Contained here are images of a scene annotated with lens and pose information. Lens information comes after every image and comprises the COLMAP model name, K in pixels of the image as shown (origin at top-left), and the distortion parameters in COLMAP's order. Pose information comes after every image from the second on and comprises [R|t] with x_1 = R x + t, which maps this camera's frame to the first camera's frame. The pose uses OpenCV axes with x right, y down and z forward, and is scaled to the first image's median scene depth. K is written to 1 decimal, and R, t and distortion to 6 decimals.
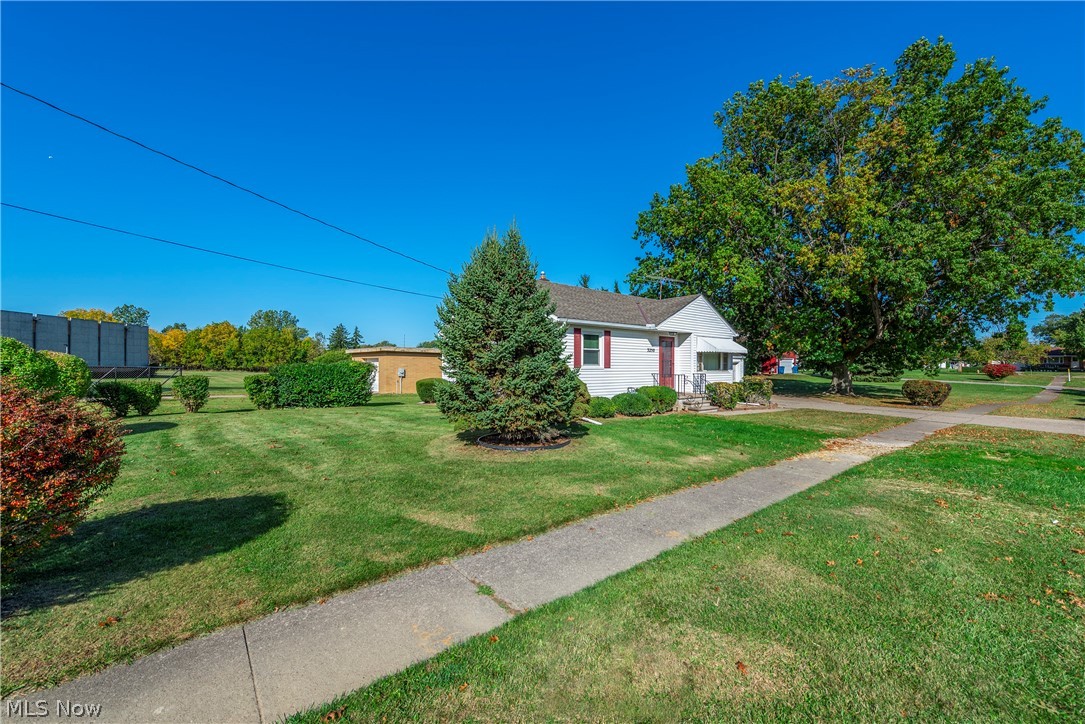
lens RADIAL K [[426.8, 0, 547.9], [0, 426.8, 362.7], [0, 0, 1]] dist [0.013889, -0.000660]
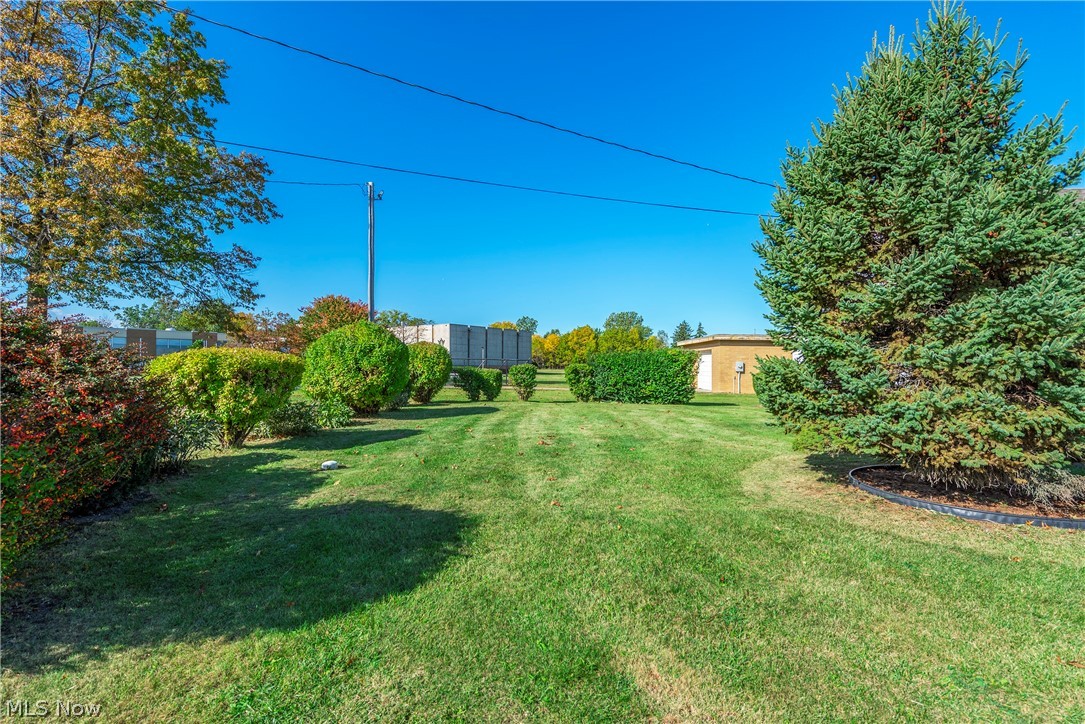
lens RADIAL K [[480.1, 0, 543.4], [0, 480.1, 368.8], [0, 0, 1]] dist [0.012634, -0.001759]
pose [[0.739843, 0.002898, -0.672774, -0.051001], [0.006335, 0.999916, 0.011274, 0.051947], [0.672750, -0.012603, 0.739762, 0.362193]]
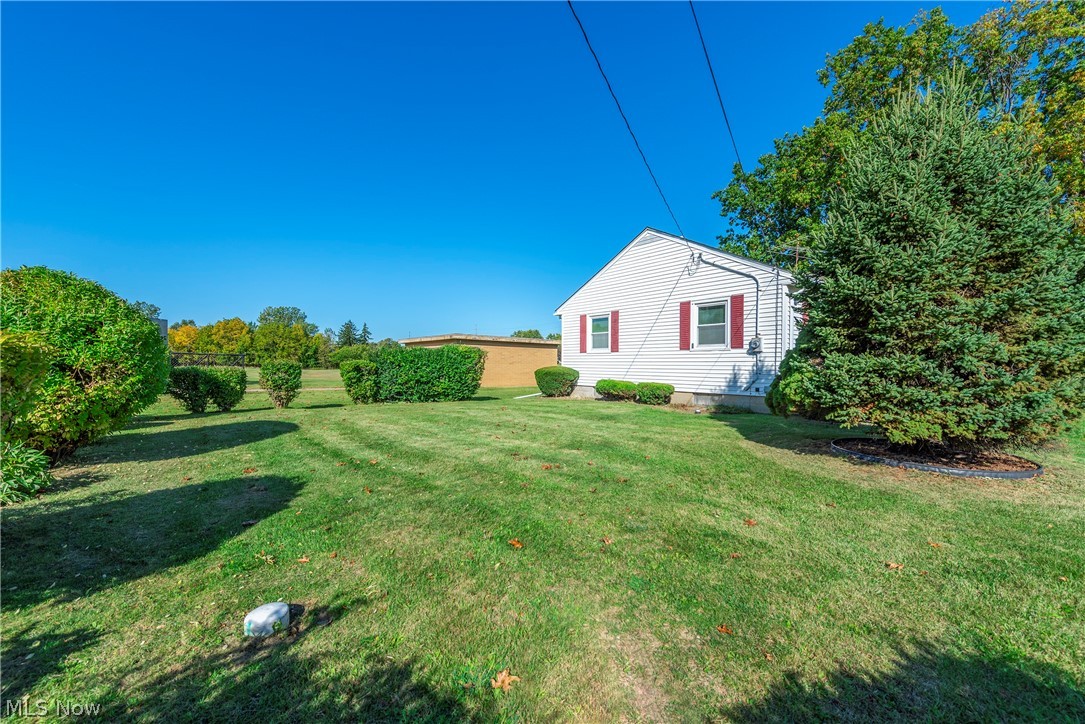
lens RADIAL K [[426.8, 0, 545.5], [0, 426.8, 361.7], [0, 0, 1]] dist [0.013889, -0.000660]
pose [[0.999918, -0.000714, -0.012786, -0.641830], [0.000775, 0.999988, 0.004750, 0.054933], [0.012782, -0.004759, 0.999907, 0.440462]]
